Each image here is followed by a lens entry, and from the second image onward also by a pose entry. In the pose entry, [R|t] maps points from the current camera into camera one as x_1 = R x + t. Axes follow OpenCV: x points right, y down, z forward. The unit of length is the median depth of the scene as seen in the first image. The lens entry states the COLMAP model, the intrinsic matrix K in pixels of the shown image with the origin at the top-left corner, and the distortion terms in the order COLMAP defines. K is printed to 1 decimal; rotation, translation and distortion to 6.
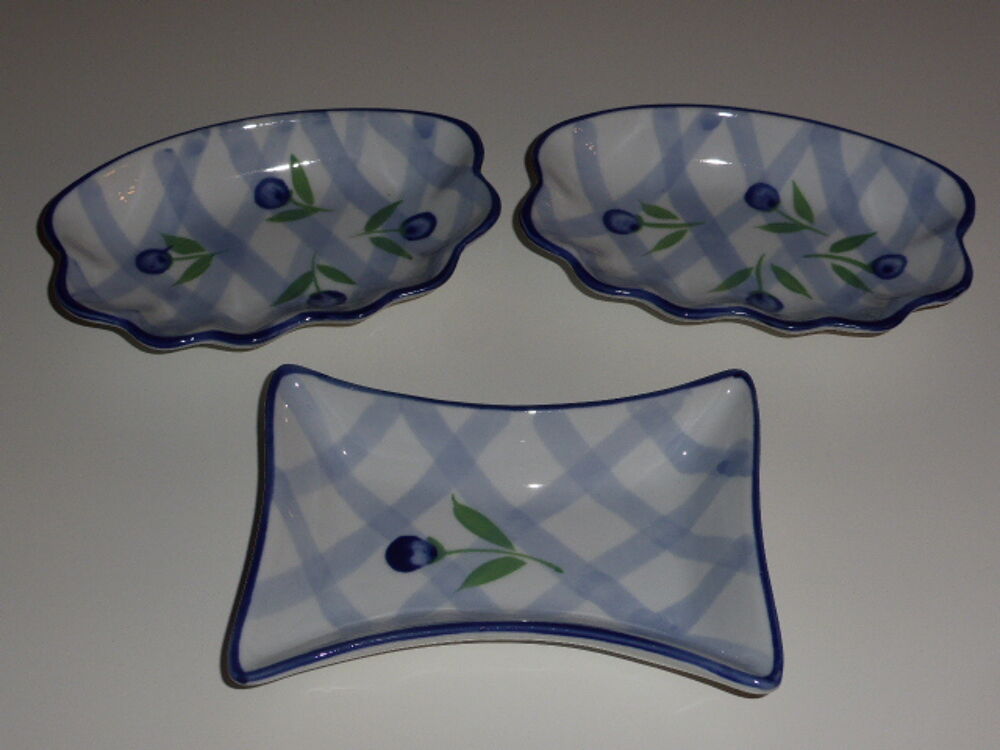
lens RADIAL K [[1564.8, 0, 496.1], [0, 1564.8, 375.2], [0, 0, 1]] dist [-0.142957, 0.000000]
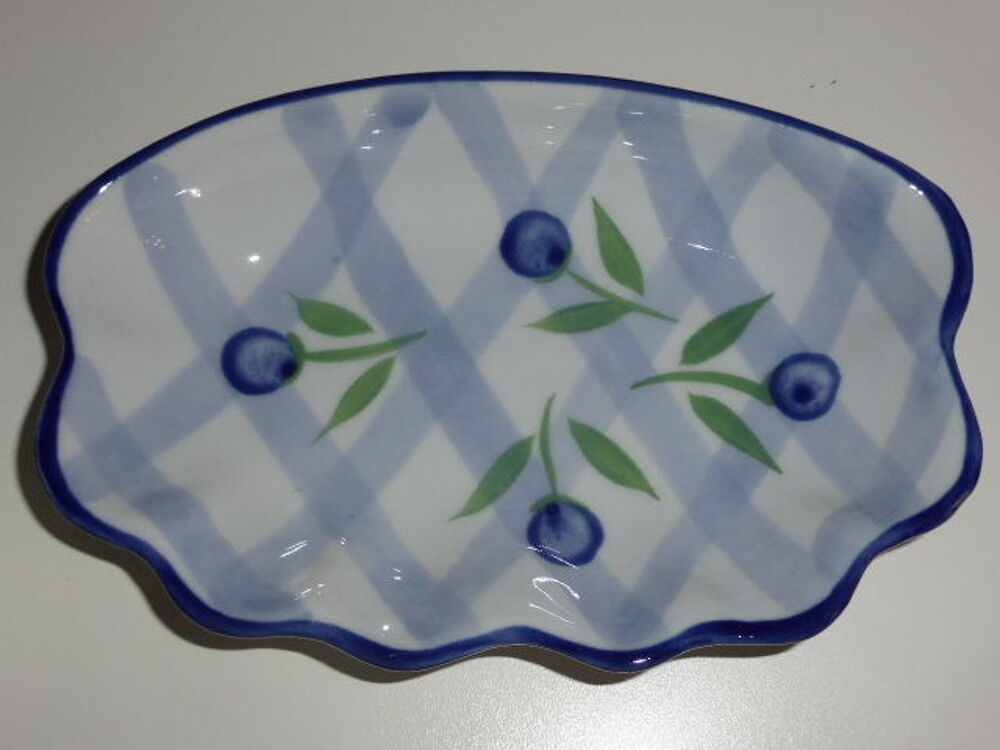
lens RADIAL K [[1564.8, 0, 497.0], [0, 1564.8, 377.3], [0, 0, 1]] dist [-0.142957, 0.000000]
pose [[0.982404, -0.183730, 0.033549, 0.145473], [0.156071, 0.906250, 0.392878, -0.294579], [-0.102587, -0.380729, 0.918978, 0.571558]]
